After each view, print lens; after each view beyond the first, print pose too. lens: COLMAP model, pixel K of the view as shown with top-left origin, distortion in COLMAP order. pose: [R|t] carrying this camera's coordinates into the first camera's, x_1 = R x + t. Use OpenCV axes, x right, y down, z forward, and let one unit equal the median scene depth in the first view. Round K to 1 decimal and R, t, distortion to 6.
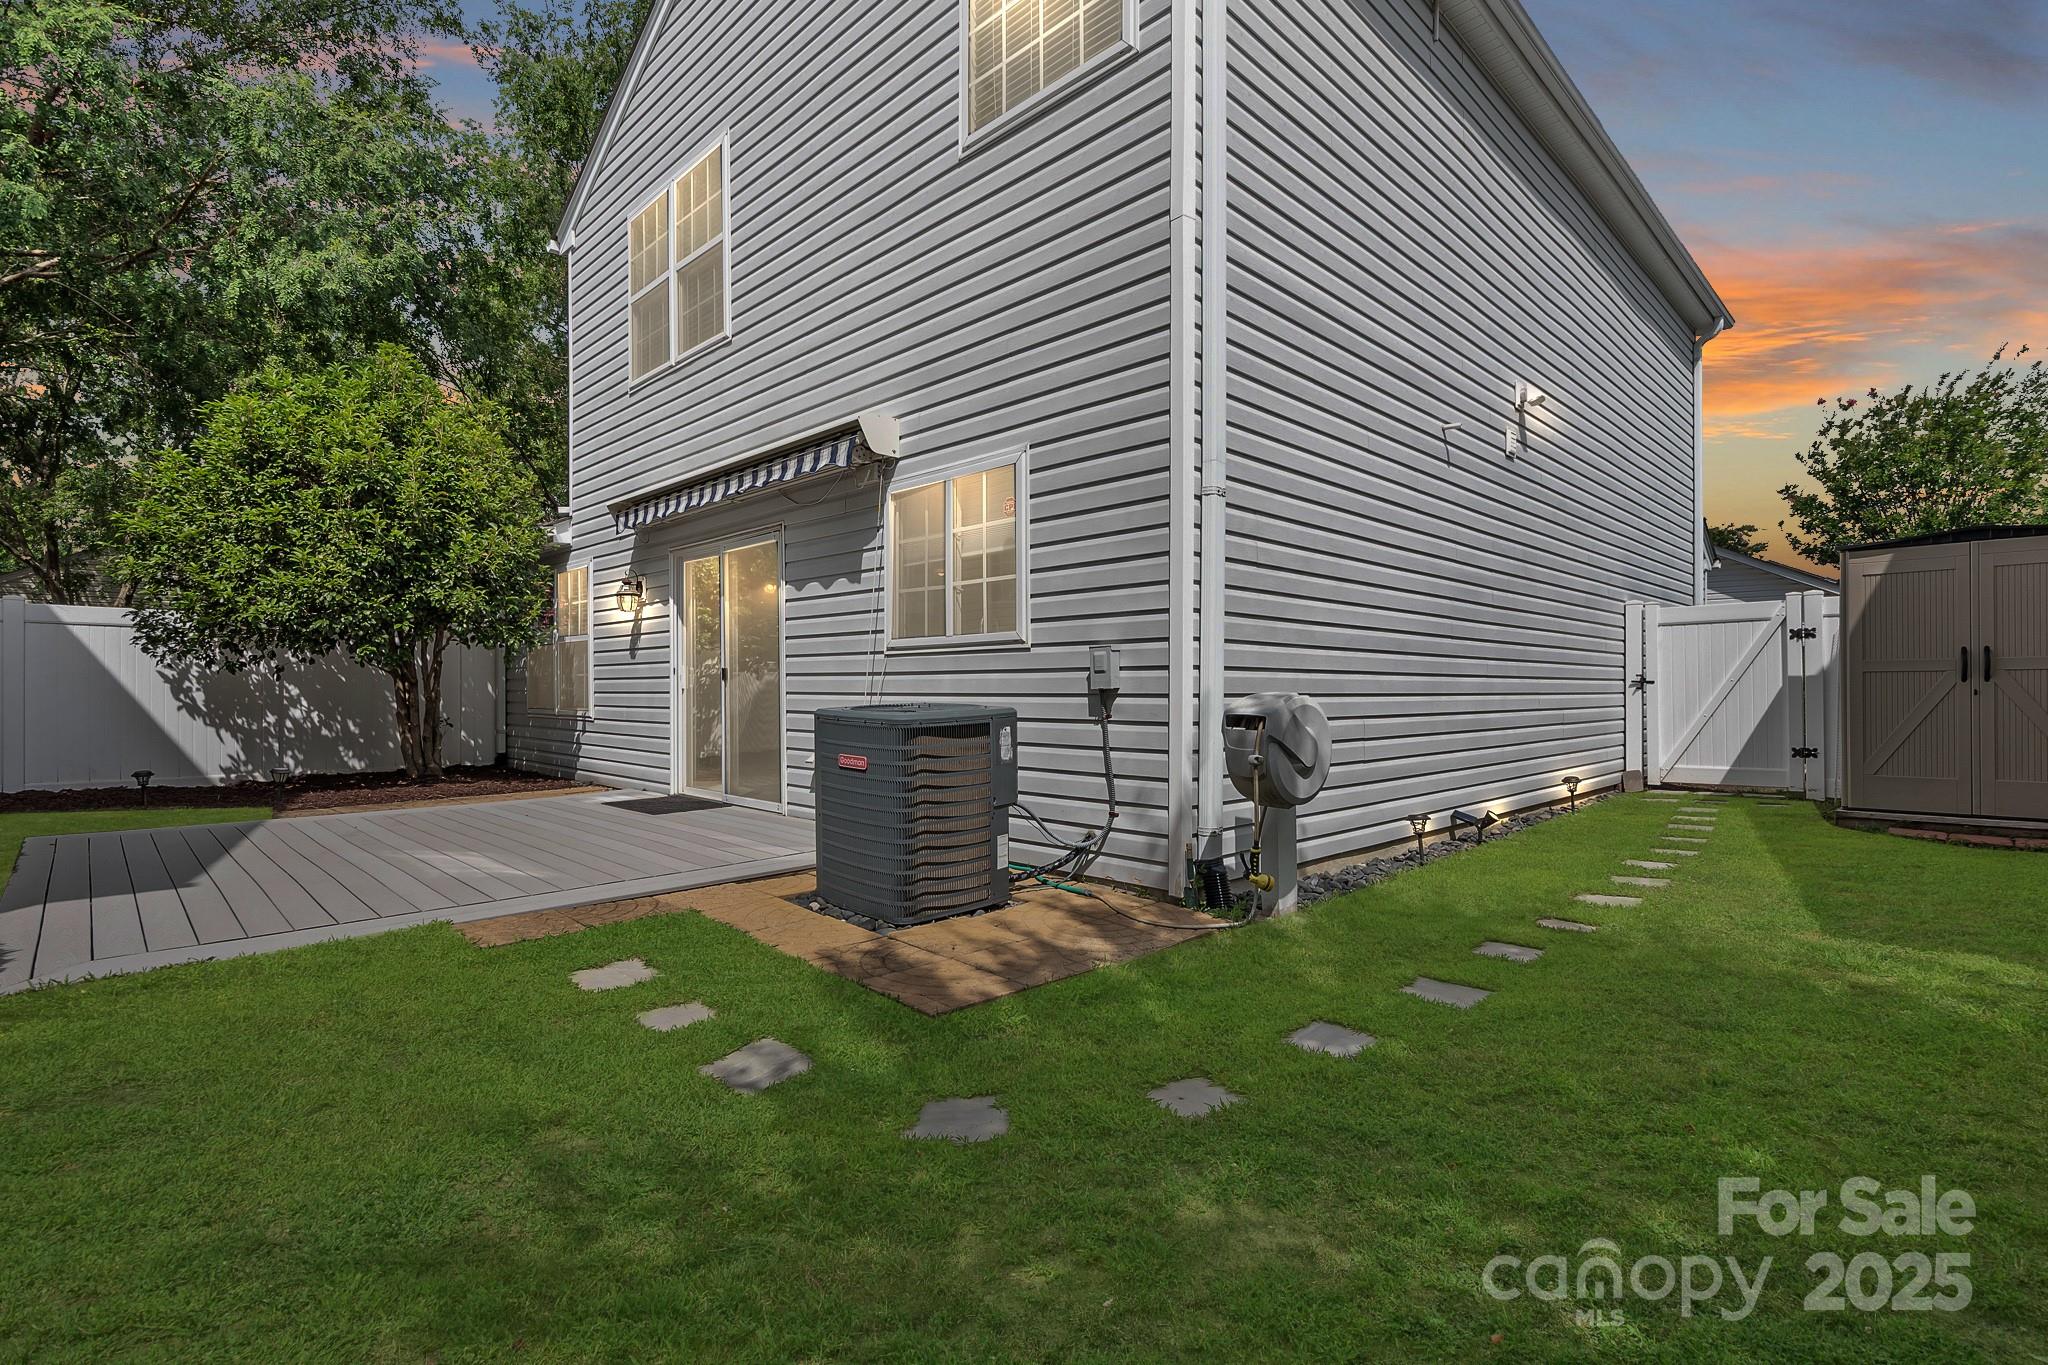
lens RADIAL K [[960.5, 0, 1026.7], [0, 960.5, 696.7], [0, 0, 1]] dist [-0.001230, -0.001422]
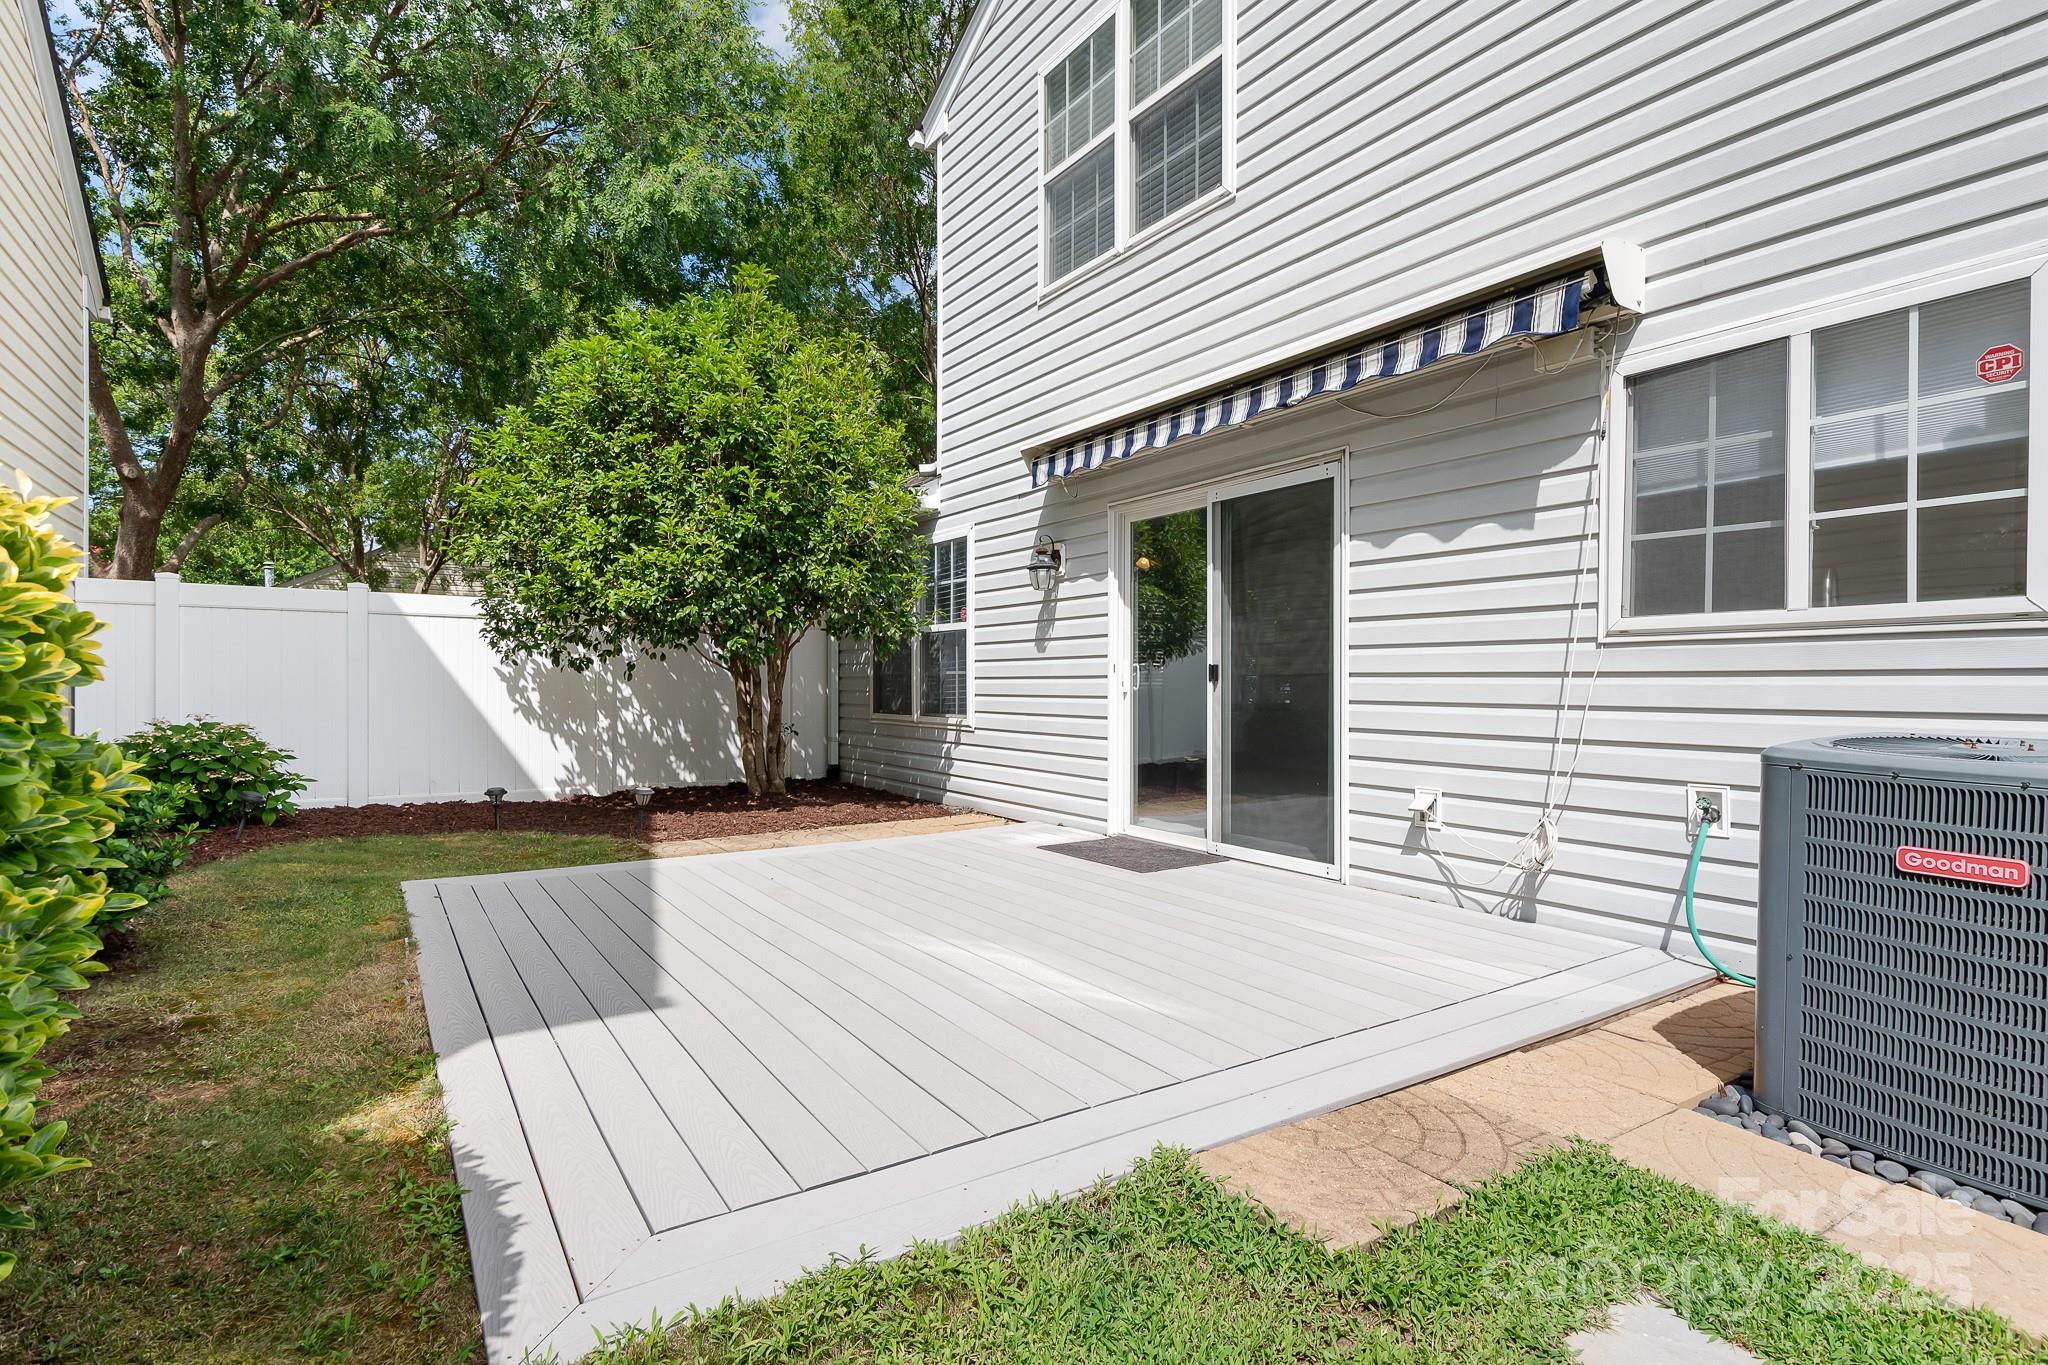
lens RADIAL K [[1051.0, 0, 1016.1], [0, 1051.0, 689.0], [0, 0, 1]] dist [0.030488, -0.026455]
pose [[0.974488, 0.003227, -0.224415, -0.255968], [-0.003849, 0.999990, -0.002331, -0.008465], [0.224405, 0.003135, 0.974491, 0.189188]]
